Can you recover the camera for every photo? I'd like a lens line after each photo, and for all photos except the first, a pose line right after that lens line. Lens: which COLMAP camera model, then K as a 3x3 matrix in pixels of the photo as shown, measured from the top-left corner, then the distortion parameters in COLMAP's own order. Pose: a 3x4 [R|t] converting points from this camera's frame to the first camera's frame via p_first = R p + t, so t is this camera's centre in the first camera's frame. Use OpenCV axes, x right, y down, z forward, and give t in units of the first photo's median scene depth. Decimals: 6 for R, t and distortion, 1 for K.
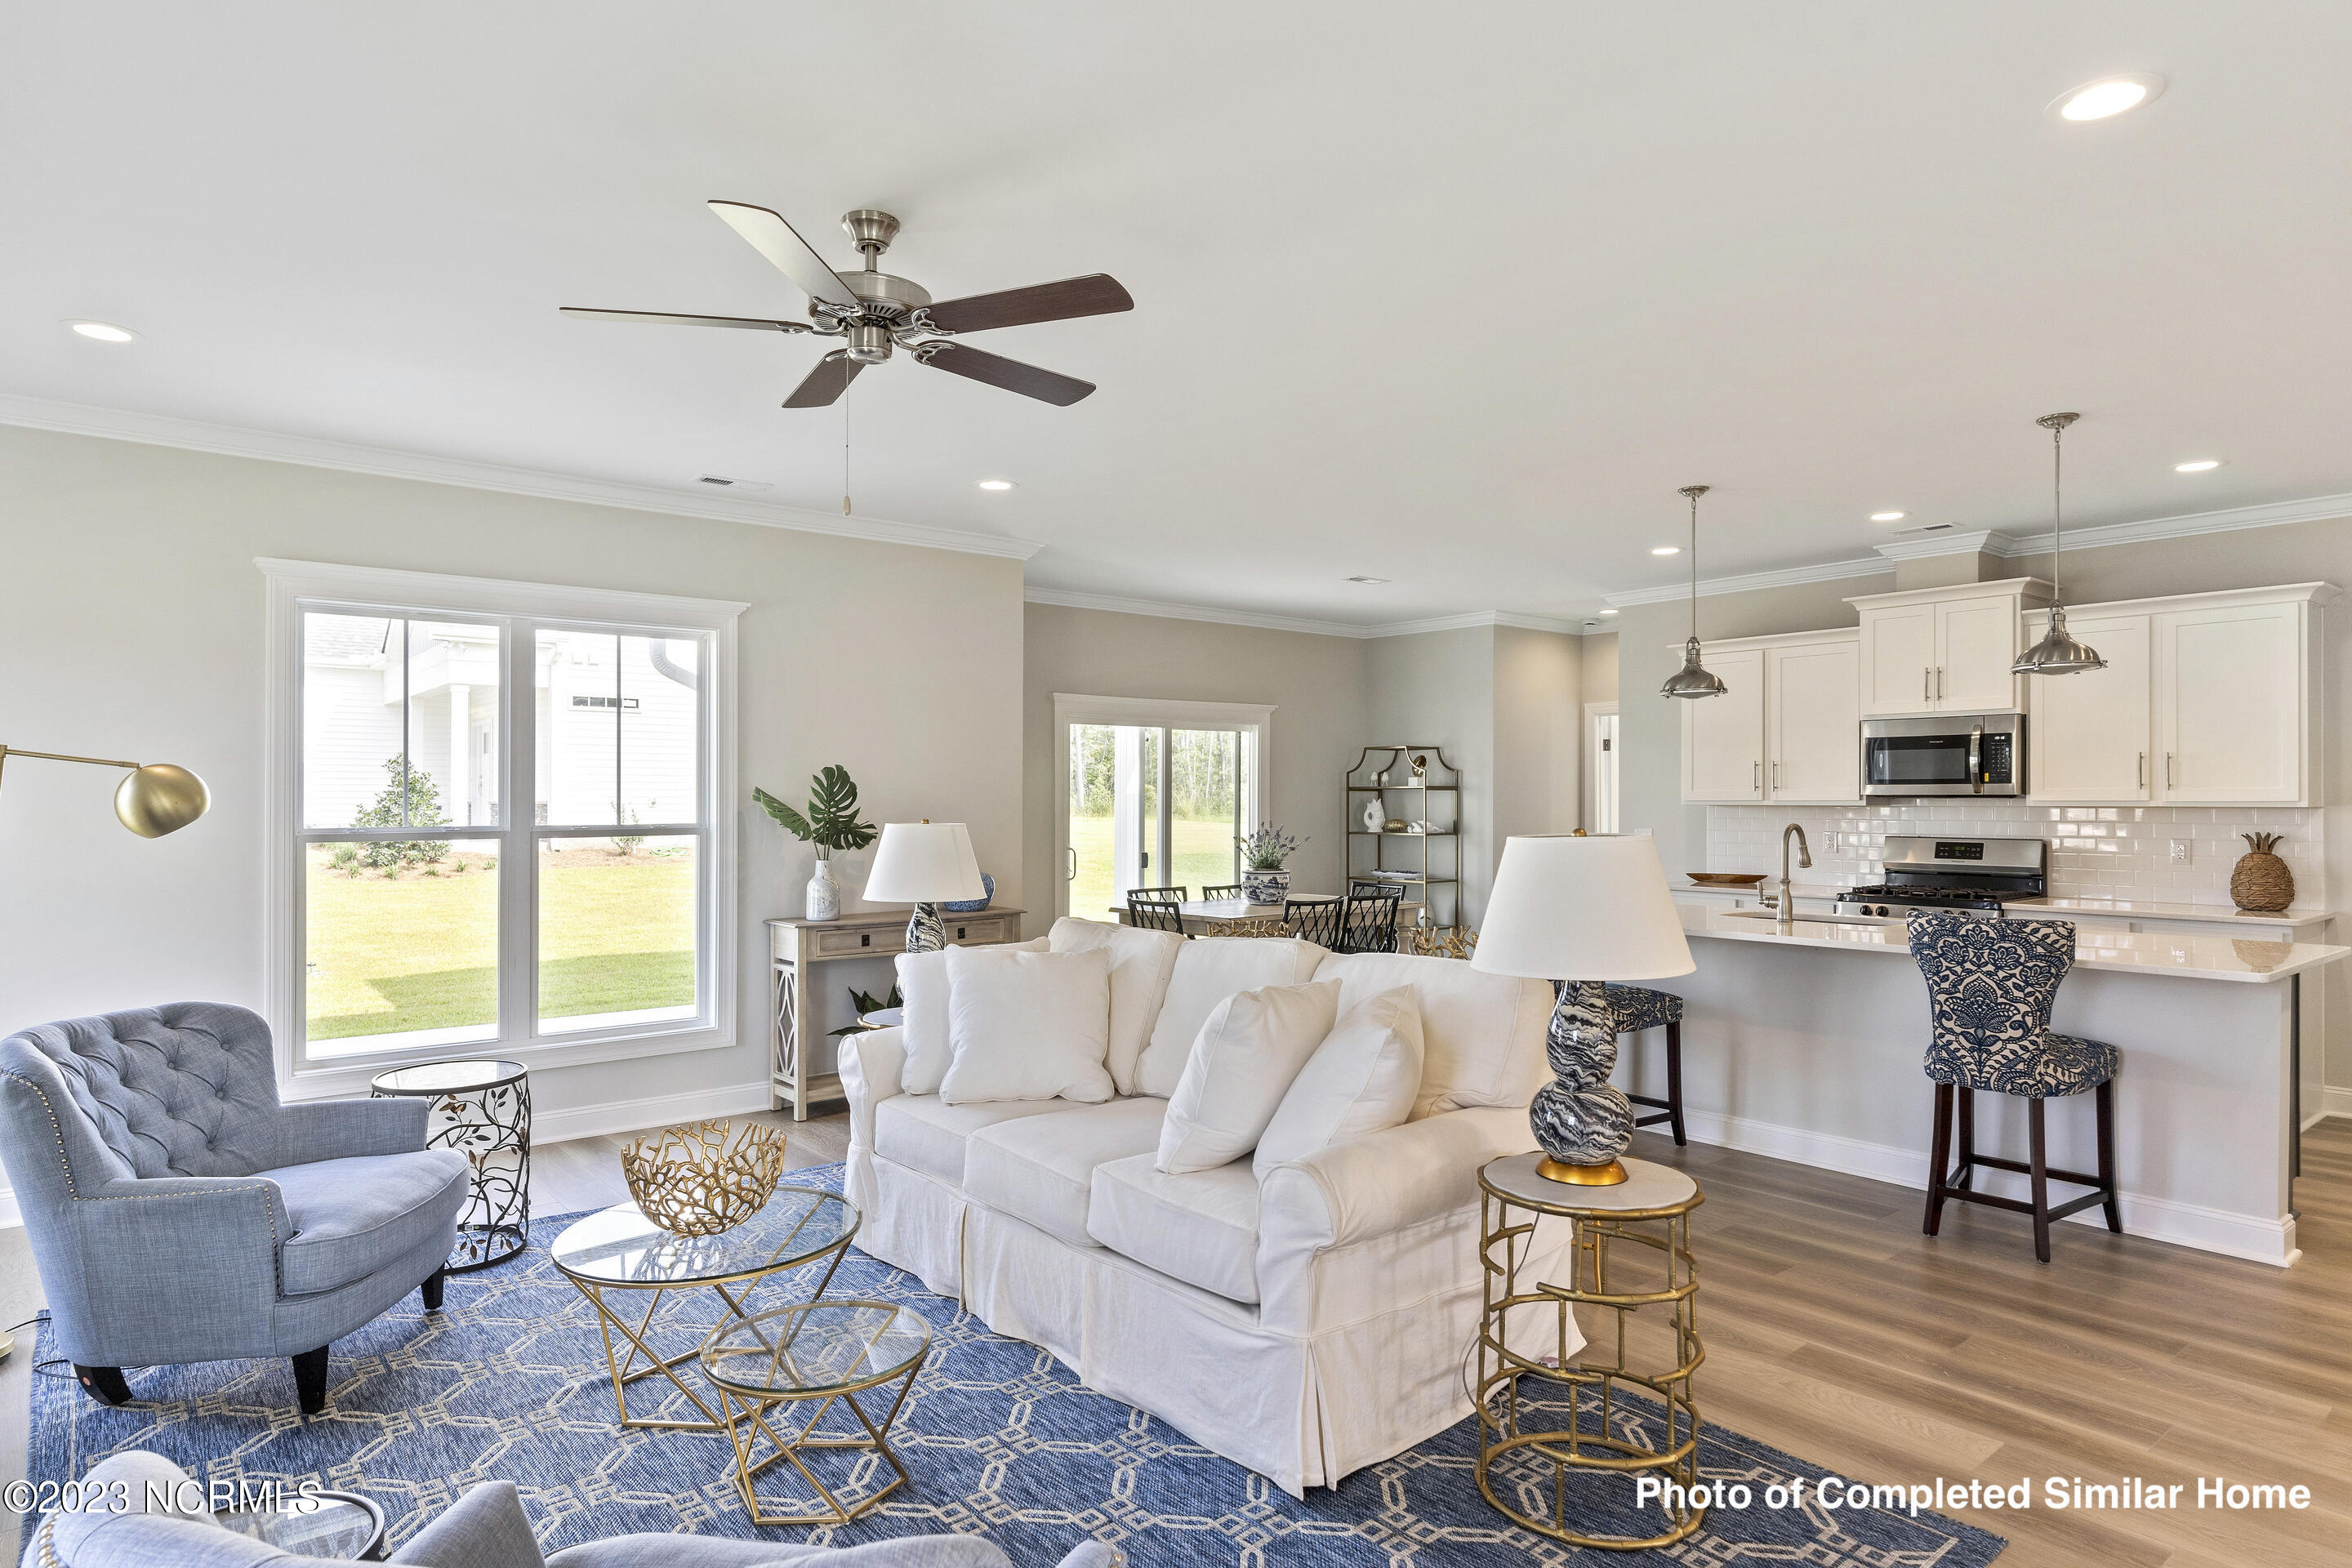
lens RADIAL K [[1336.9, 0, 1172.3], [0, 1336.9, 786.8], [0, 0, 1]] dist [0.003189, 0.003195]
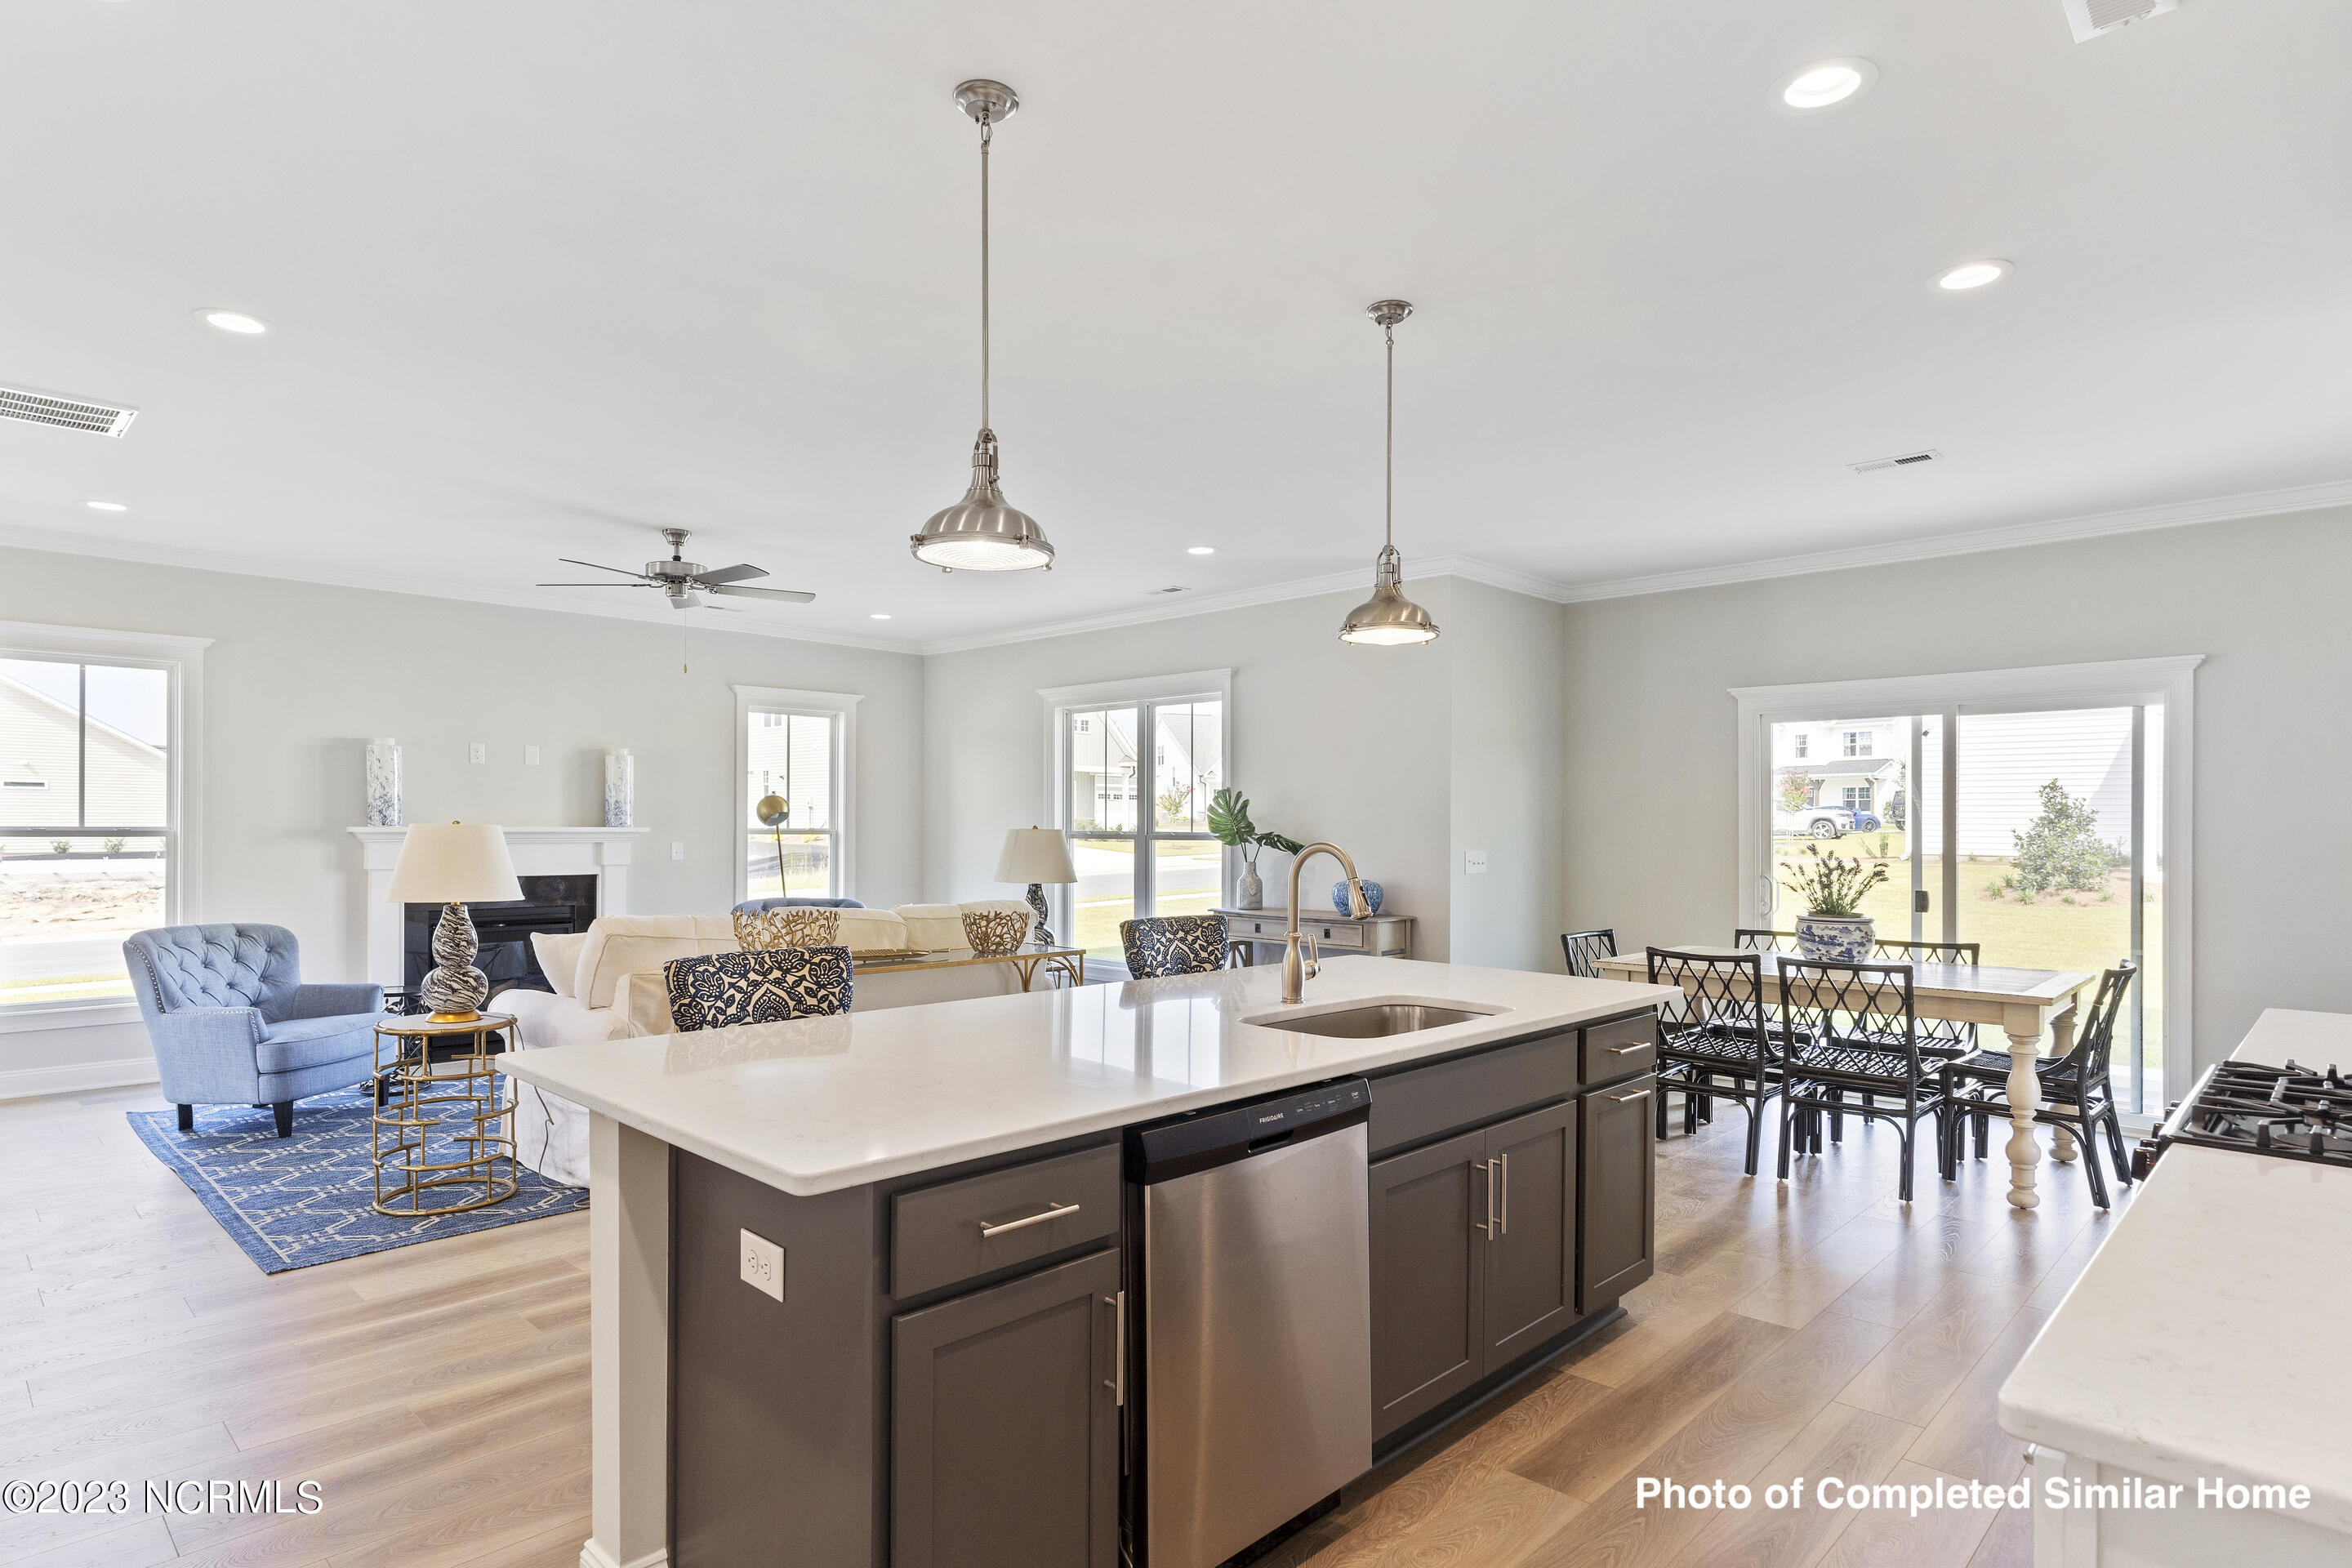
lens RADIAL K [[1270.0, 0, 1167.1], [0, 1270.0, 805.7], [0, 0, 1]] dist [-0.004359, -0.000461]
pose [[0.099953, -0.012420, -0.994915, 0.935349], [0.002795, 0.999922, -0.012202, 0.016274], [0.994988, -0.001561, 0.099980, 0.805244]]
